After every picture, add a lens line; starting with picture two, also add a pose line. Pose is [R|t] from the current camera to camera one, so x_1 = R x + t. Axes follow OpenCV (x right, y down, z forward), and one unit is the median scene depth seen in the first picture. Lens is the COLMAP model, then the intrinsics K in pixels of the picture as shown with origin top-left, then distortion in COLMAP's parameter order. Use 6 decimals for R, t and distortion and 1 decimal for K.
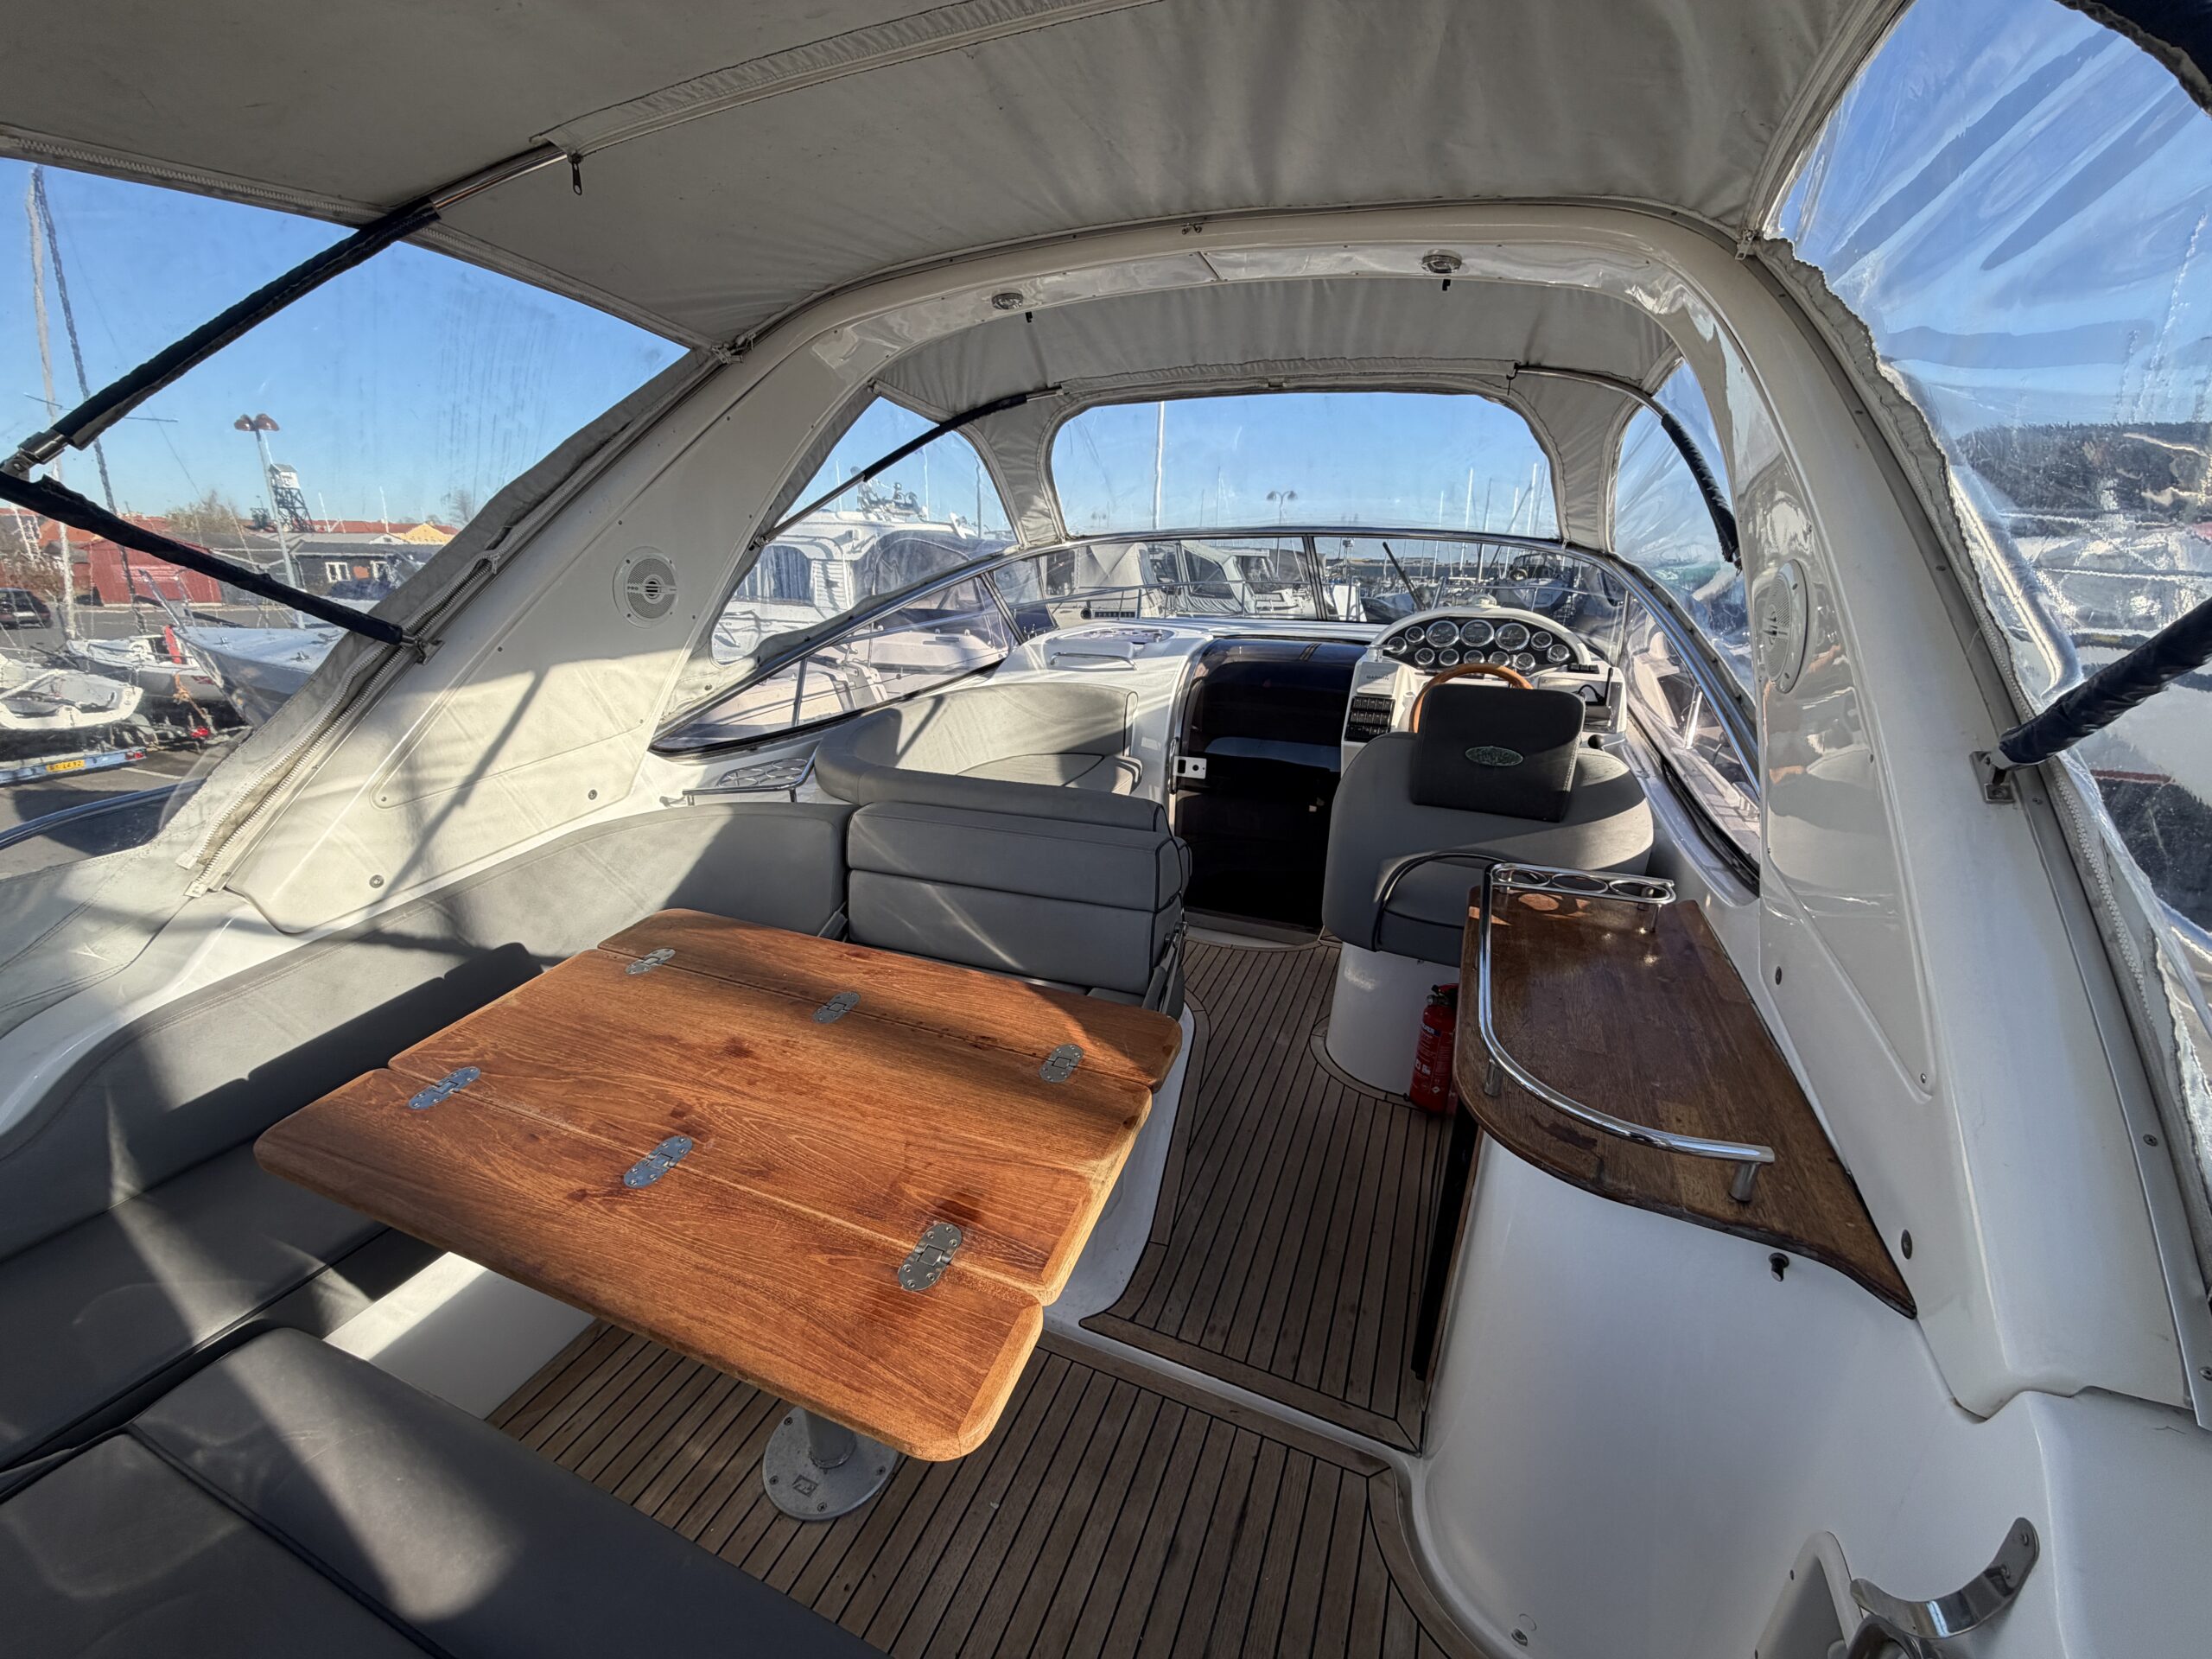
lens RADIAL K [[879.9, 0, 1098.6], [0, 879.9, 832.9], [0, 0, 1]] dist [-0.000542, 0.000535]
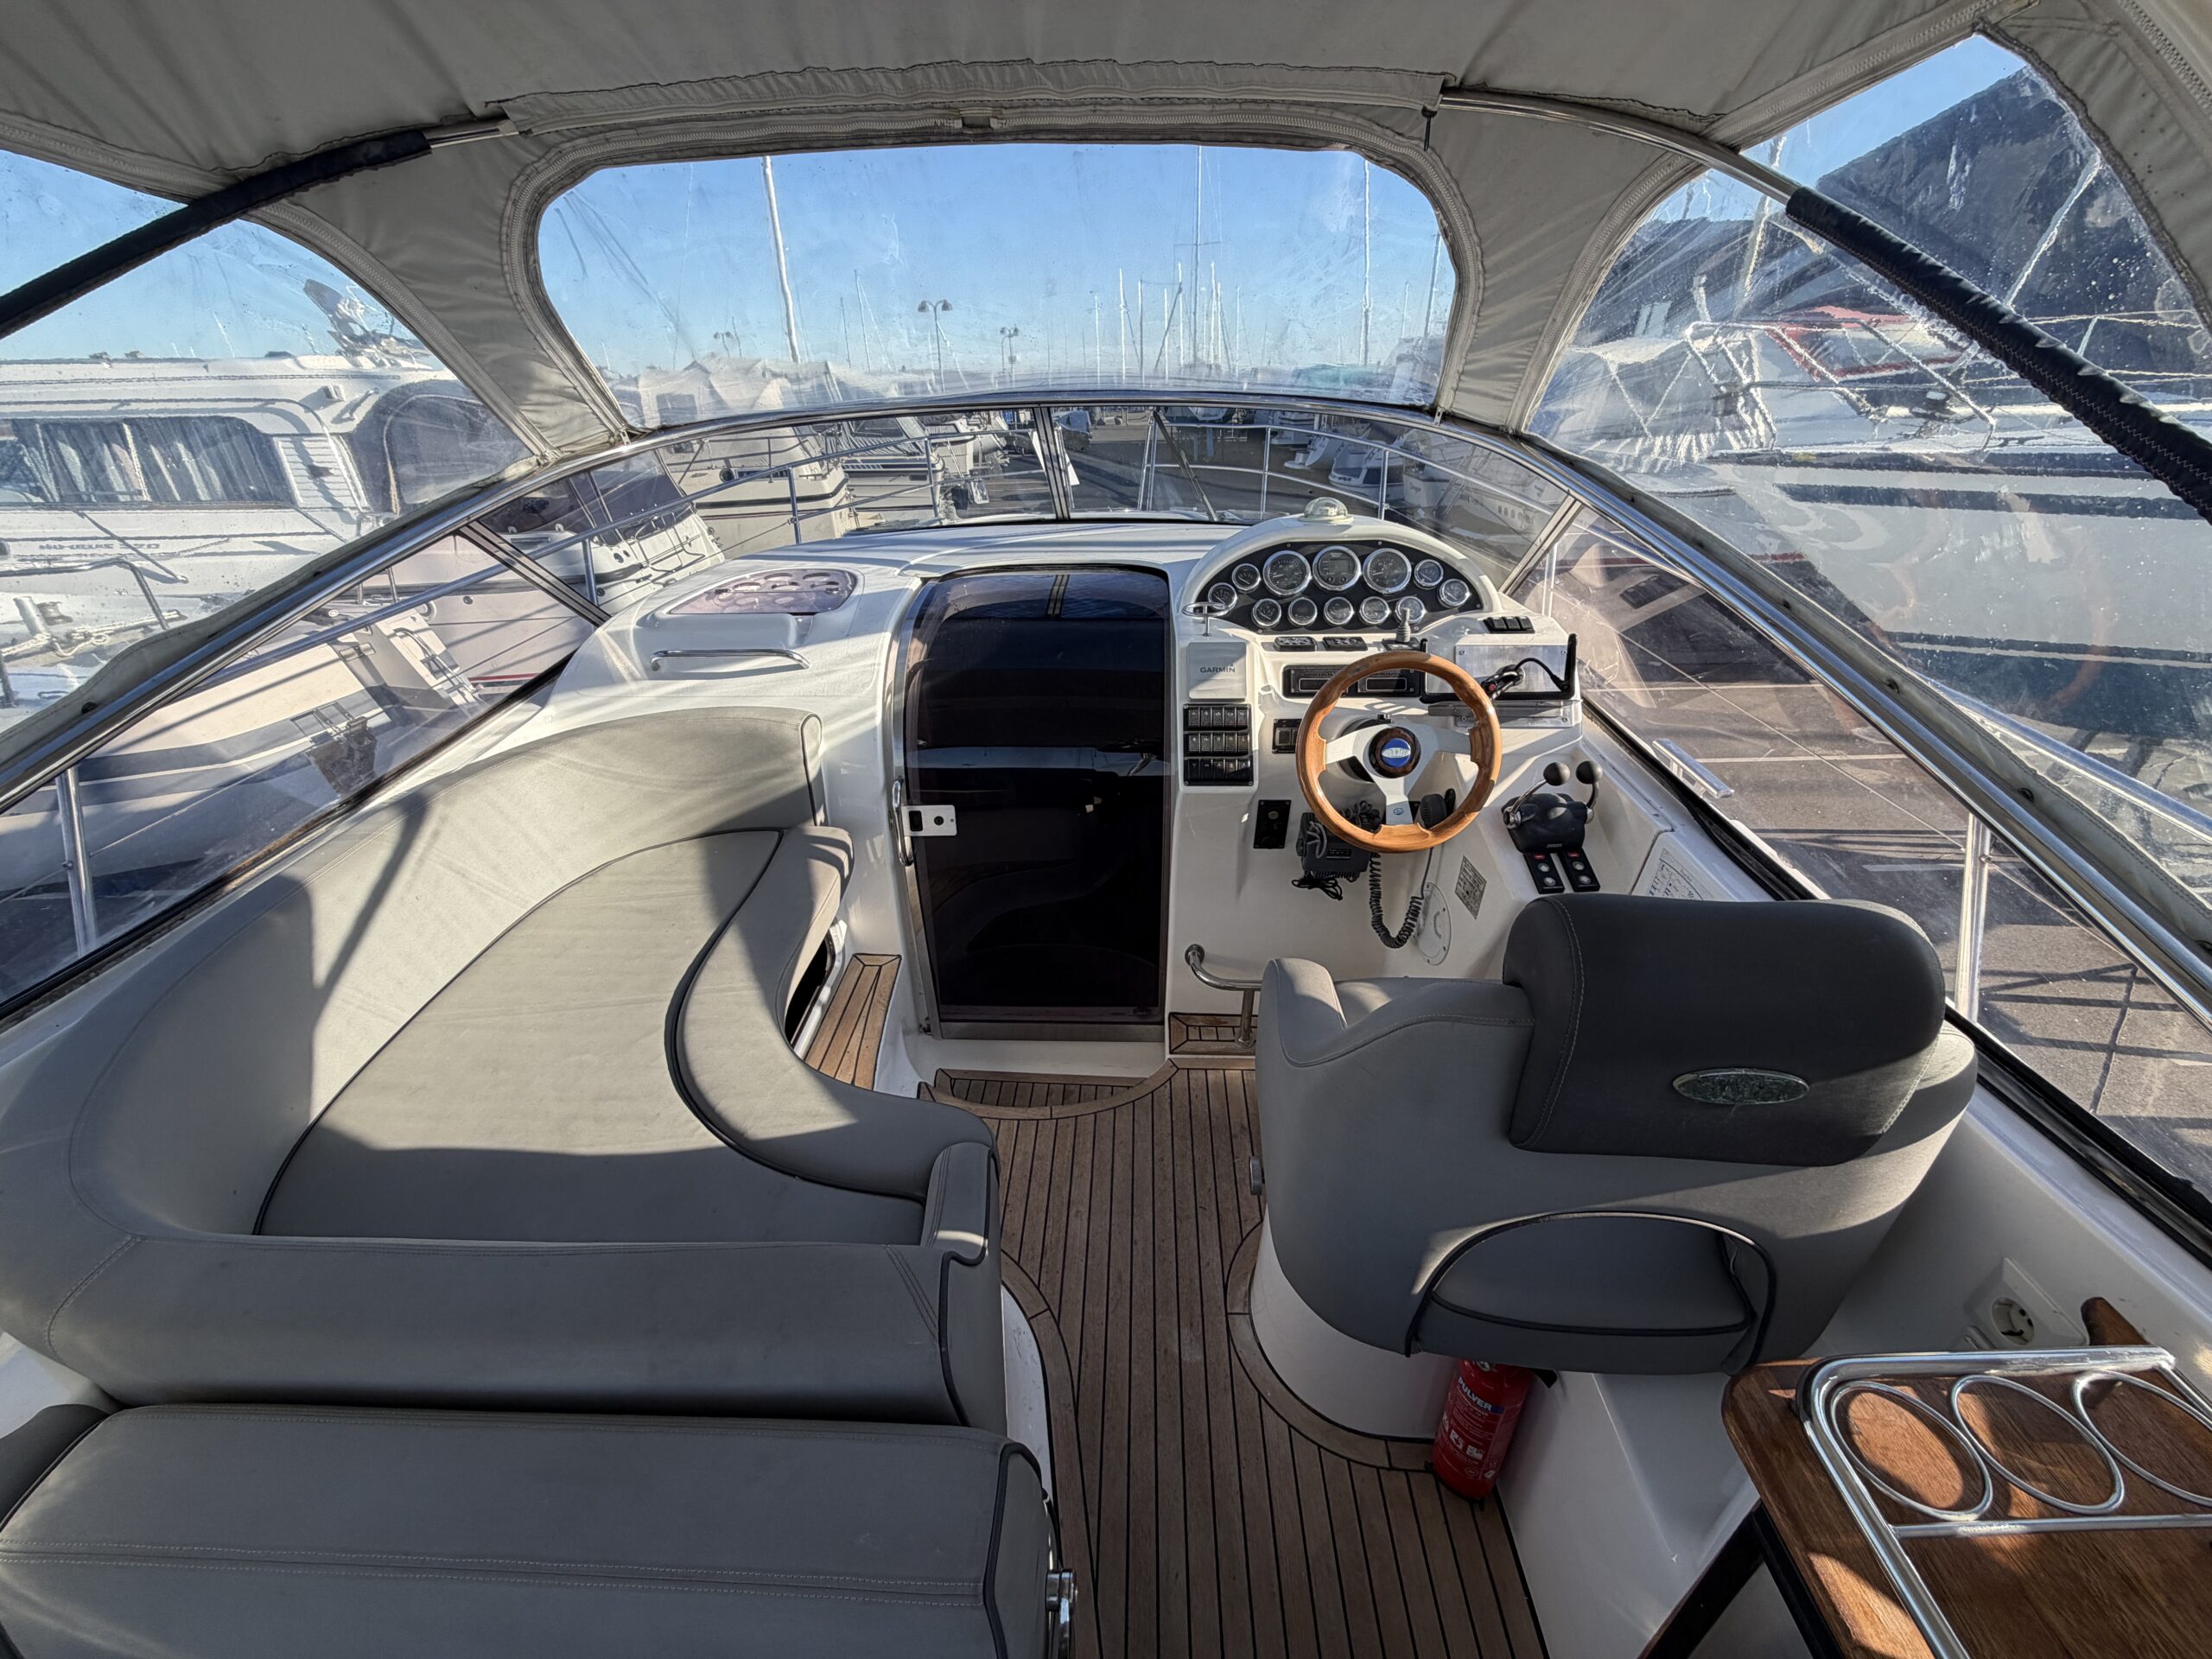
lens RADIAL K [[879.9, 0, 1098.6], [0, 879.9, 832.9], [0, 0, 1]] dist [-0.000542, 0.000535]
pose [[0.937345, -0.196105, 0.287972, 0.034813], [0.142885, 0.970216, 0.195616, -0.170312], [-0.317756, -0.142213, 0.937447, 0.375139]]
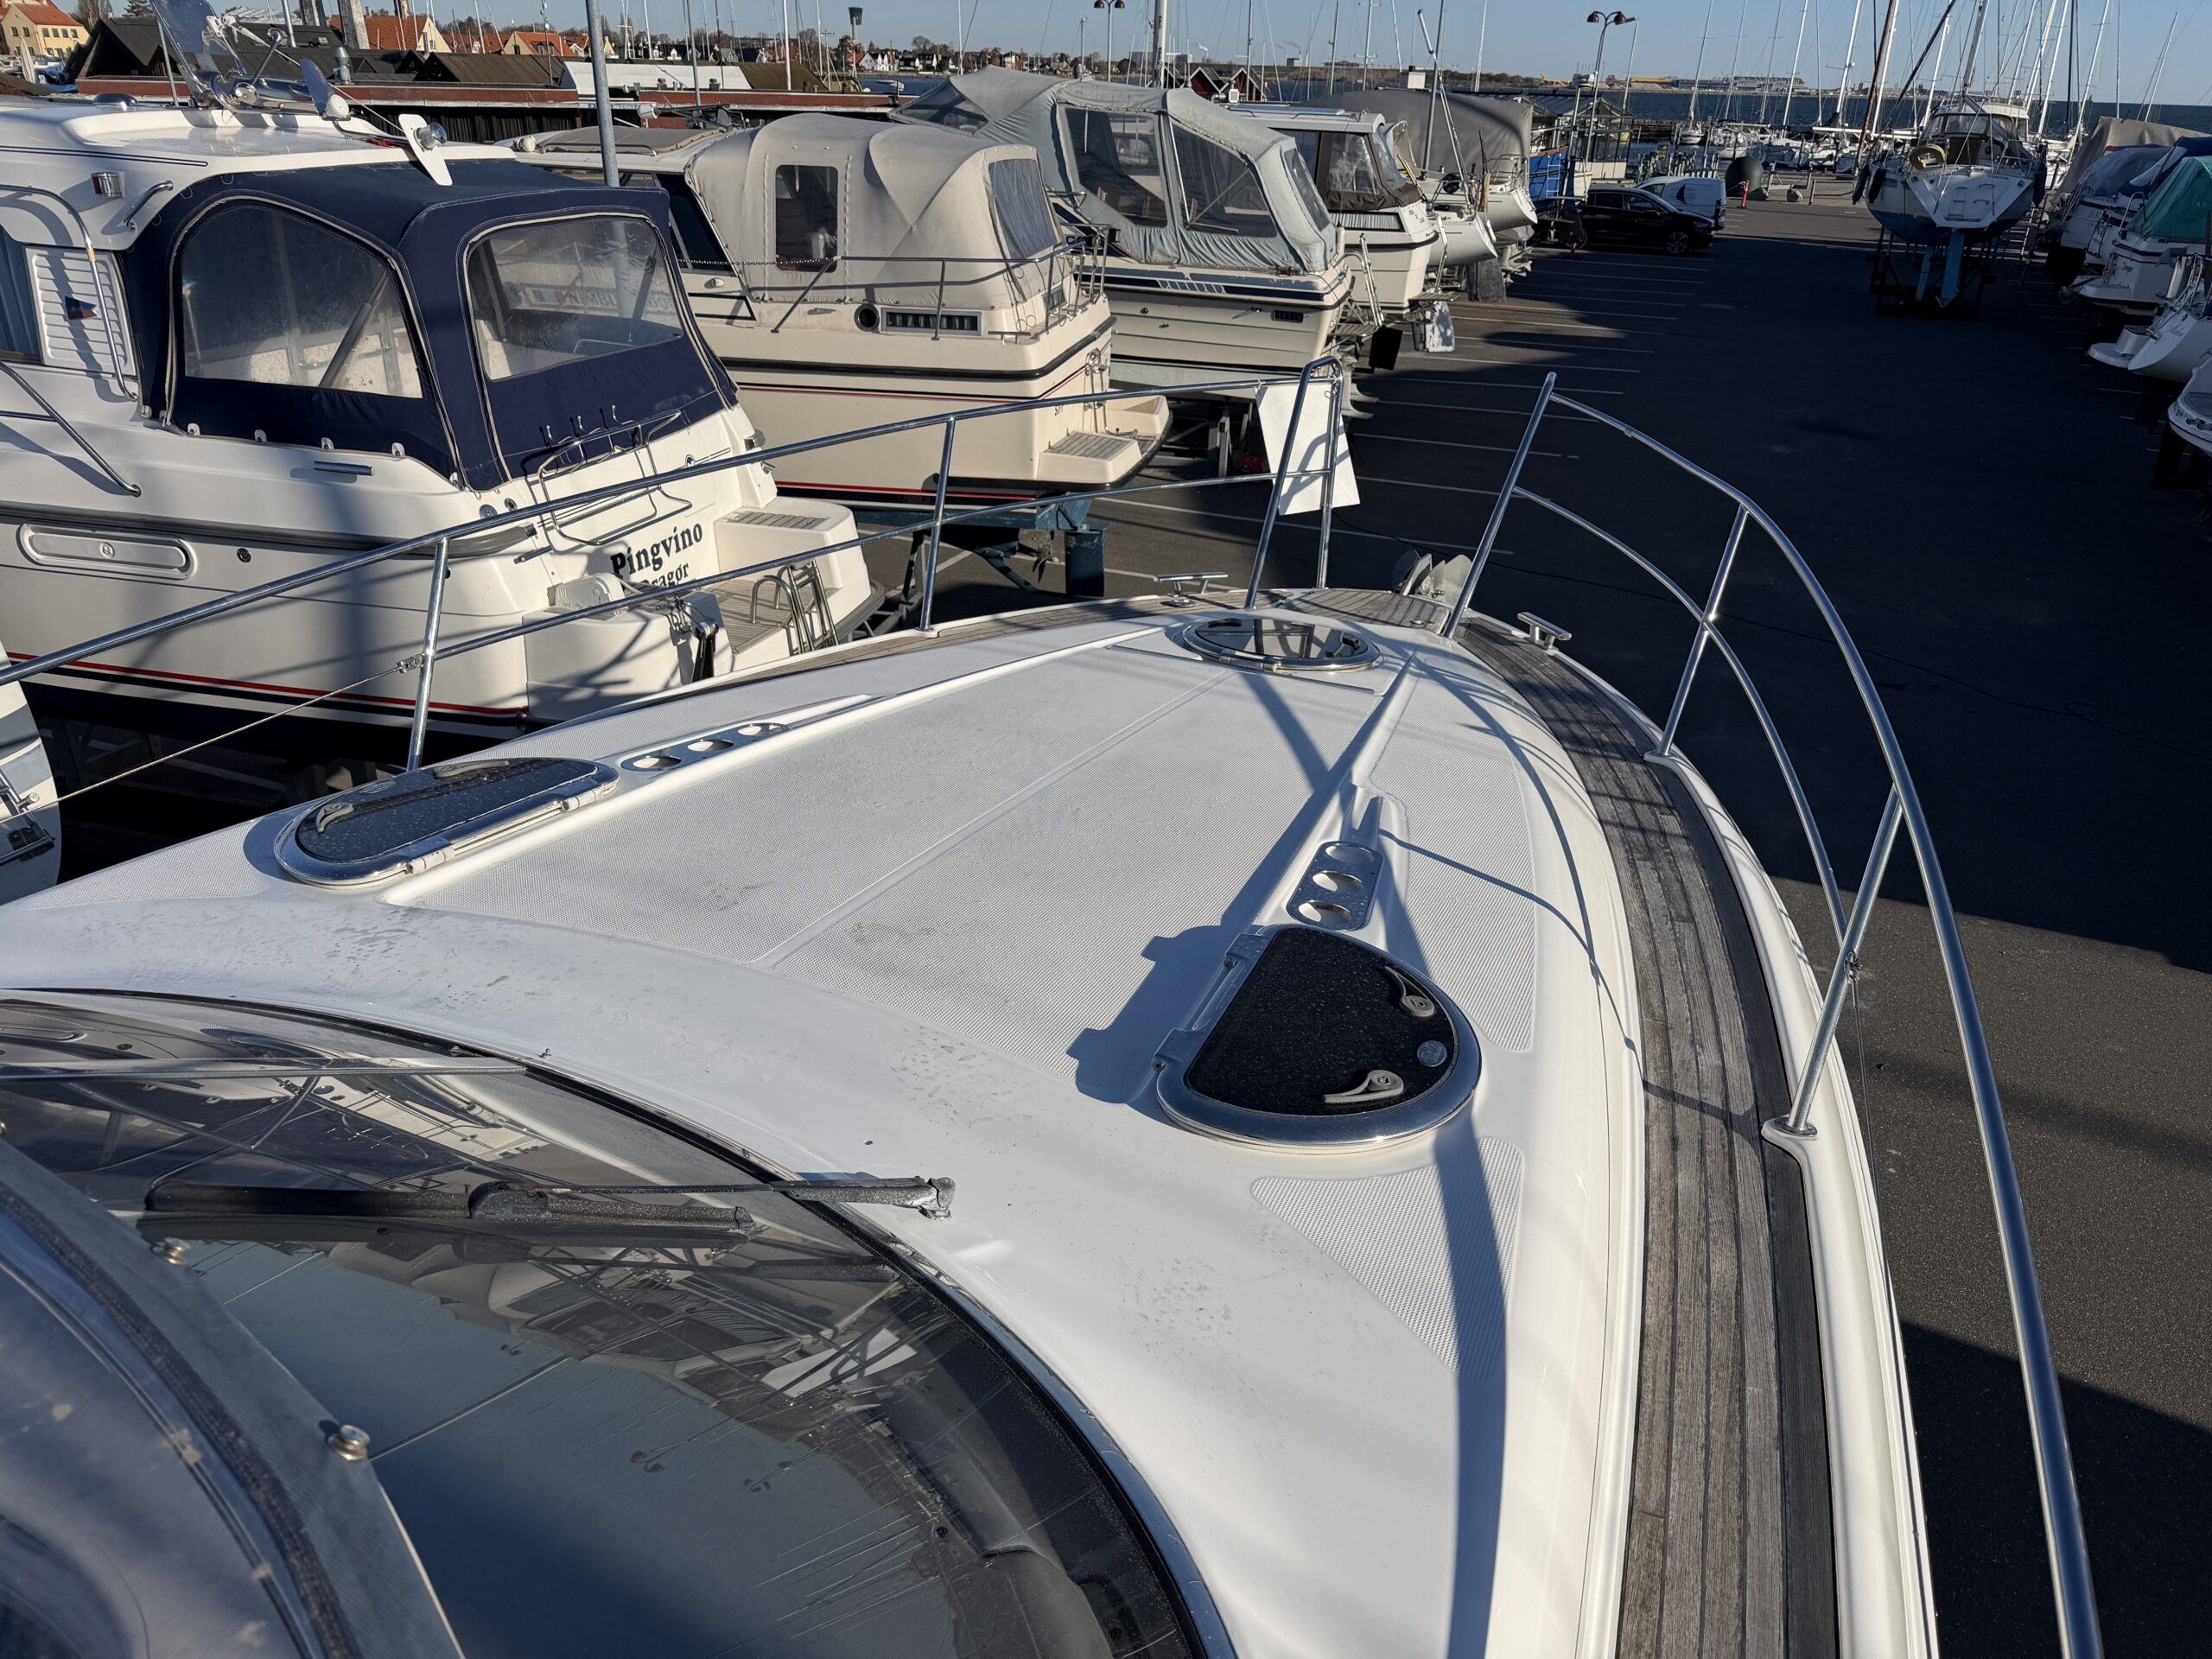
lens RADIAL K [[1532.0, 0, 1057.2], [0, 1532.0, 822.8], [0, 0, 1]] dist [0.047046, -0.066953]
pose [[0.998334, 0.038002, -0.043427, 0.532773], [-0.031029, 0.988004, 0.151279, -0.502418], [0.048655, -0.149680, 0.987537, 0.855914]]
